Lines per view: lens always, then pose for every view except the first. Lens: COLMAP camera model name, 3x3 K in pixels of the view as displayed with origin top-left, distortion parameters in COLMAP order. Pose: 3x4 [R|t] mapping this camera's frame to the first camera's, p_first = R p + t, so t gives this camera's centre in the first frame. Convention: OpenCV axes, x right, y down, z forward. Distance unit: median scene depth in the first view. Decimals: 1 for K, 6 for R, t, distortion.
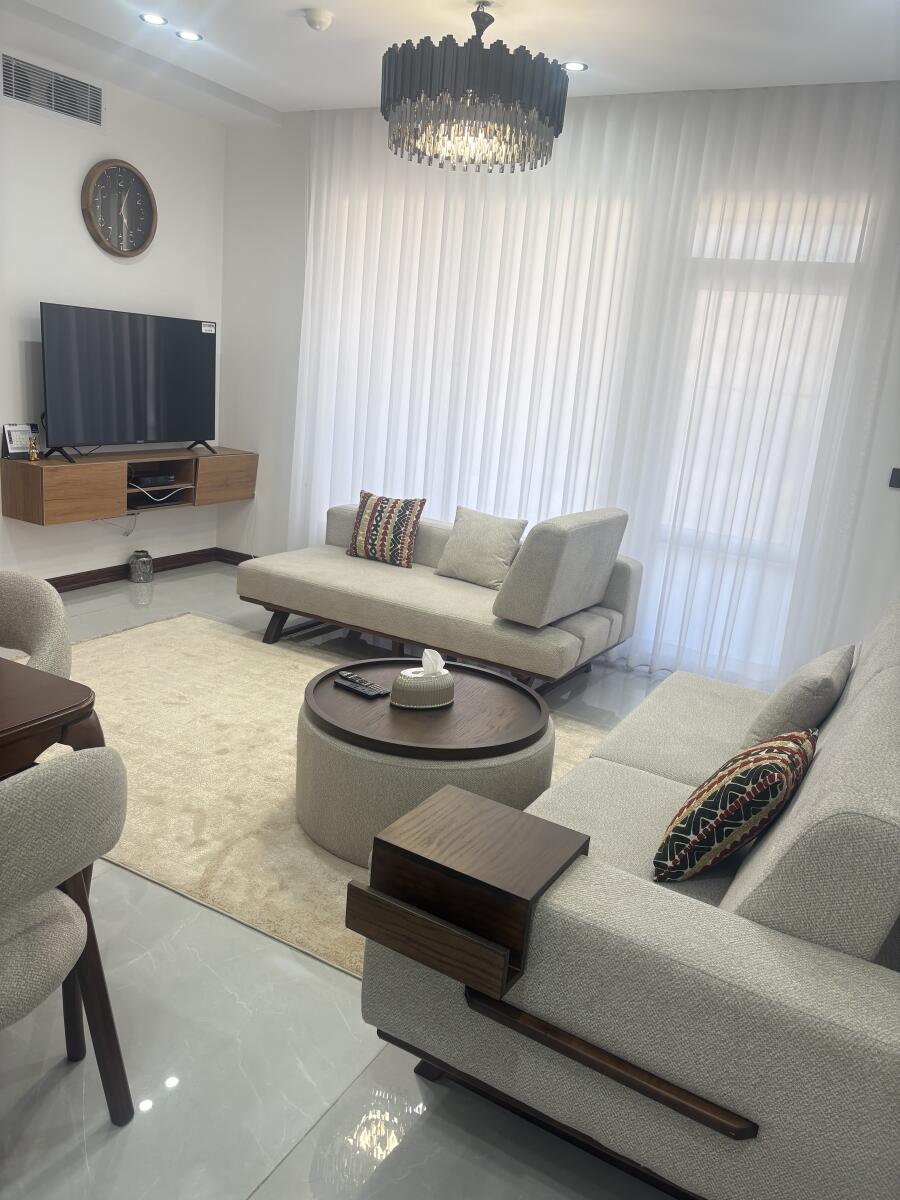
lens RADIAL K [[876.9, 0, 450.0], [0, 876.9, 600.0], [0, 0, 1]] dist [0.080072, -0.097133]
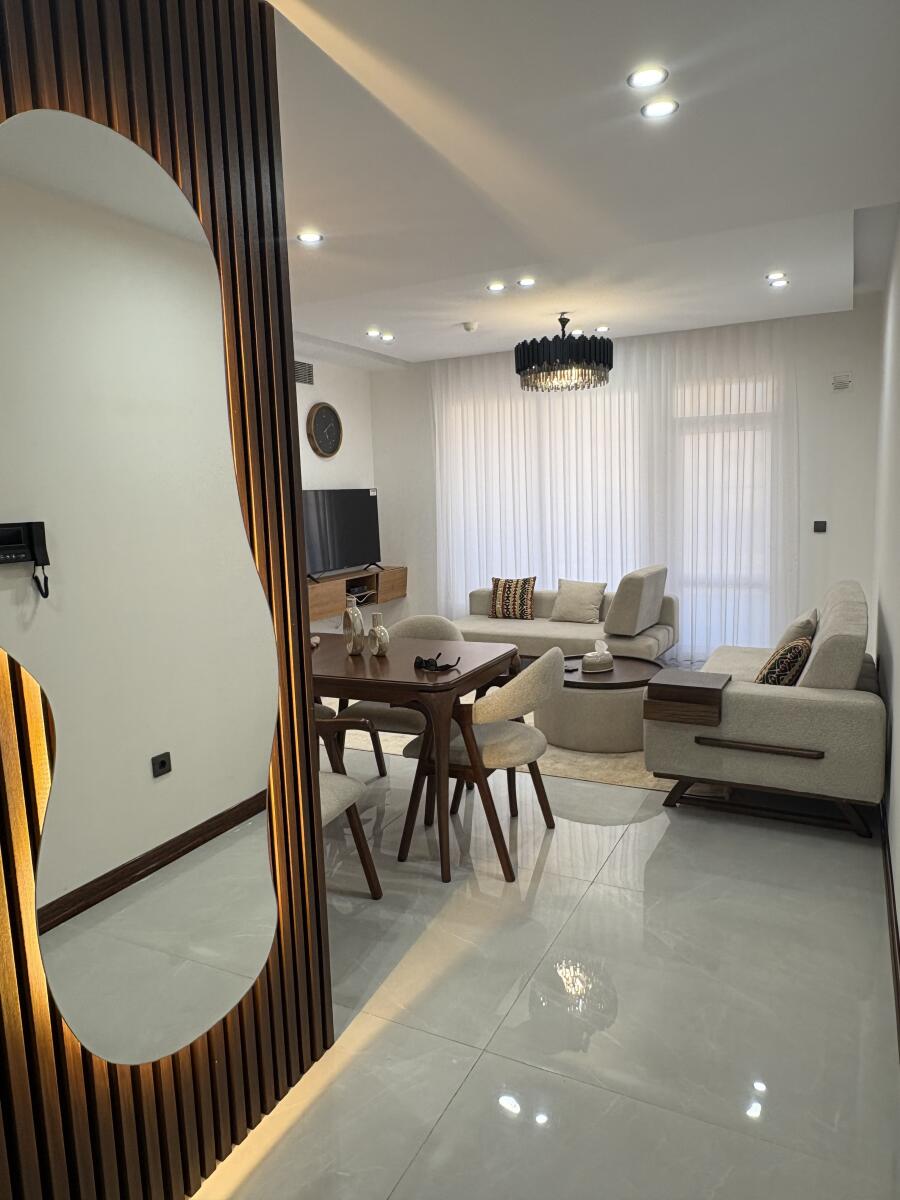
lens RADIAL K [[766.7, 0, 450.0], [0, 766.7, 600.0], [0, 0, 1]] dist [0.000308, 0.000431]
pose [[0.991275, -0.129811, 0.022858, -0.223880], [0.131647, 0.983642, -0.122953, 0.080148], [-0.006524, 0.124890, 0.992149, -0.393388]]
